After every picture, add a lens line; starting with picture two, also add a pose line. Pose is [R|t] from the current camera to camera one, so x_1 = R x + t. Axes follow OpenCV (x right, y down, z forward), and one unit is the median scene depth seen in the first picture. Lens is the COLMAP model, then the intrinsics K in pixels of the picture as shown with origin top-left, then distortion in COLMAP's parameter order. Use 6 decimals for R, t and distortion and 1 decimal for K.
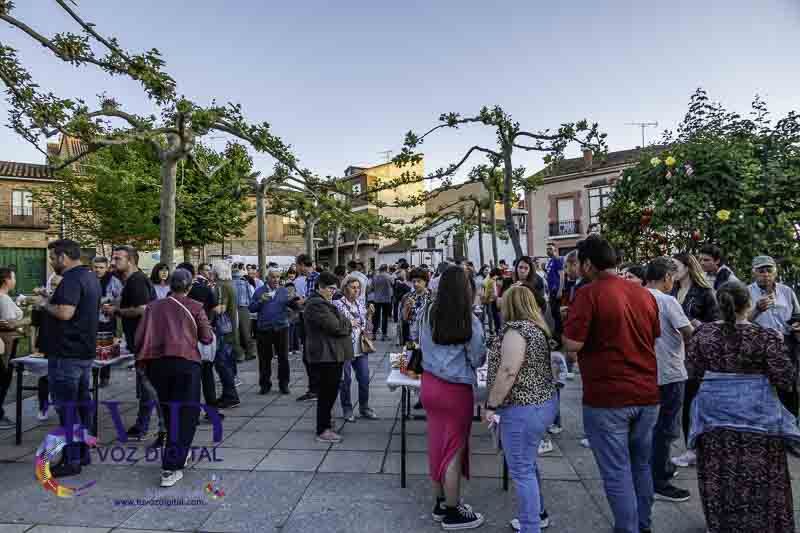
lens RADIAL K [[555.1, 0, 400.0], [0, 555.1, 266.5], [0, 0, 1]] dist [-0.003159, -0.009156]
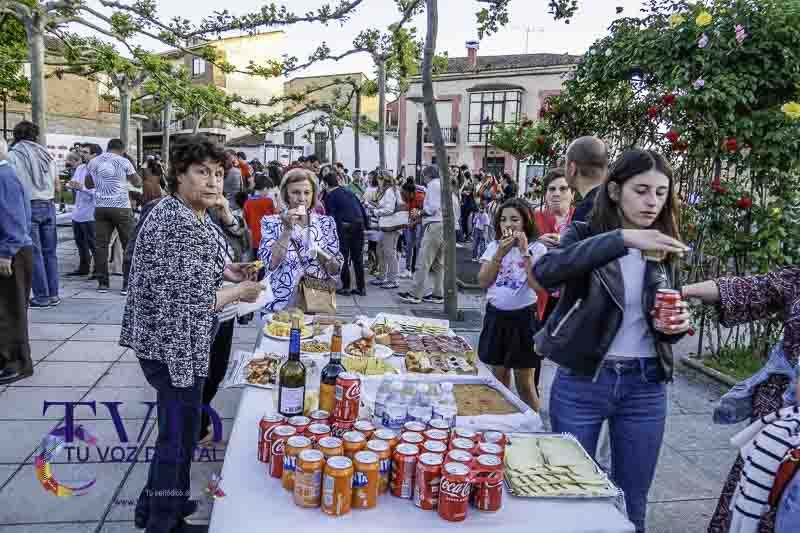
lens RADIAL K [[576.4, 0, 400.0], [0, 576.4, 266.5], [0, 0, 1]] dist [-0.007191, -0.001361]
pose [[0.965609, 0.034325, 0.257721, -0.001997], [-0.075889, 0.985292, 0.153105, 0.004325], [-0.248675, -0.167398, 0.954012, 0.128462]]
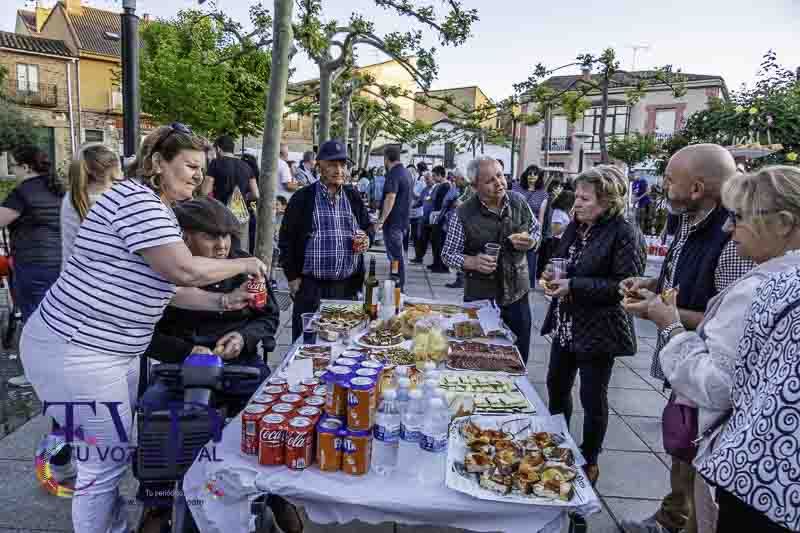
lens RADIAL K [[555.1, 0, 400.0], [0, 555.1, 266.5], [0, 0, 1]] dist [-0.003159, -0.009156]
pose [[0.993765, 0.051506, 0.098887, -0.142043], [-0.067837, 0.983168, 0.169643, 0.002373], [-0.088485, -0.175293, 0.980532, -0.086773]]
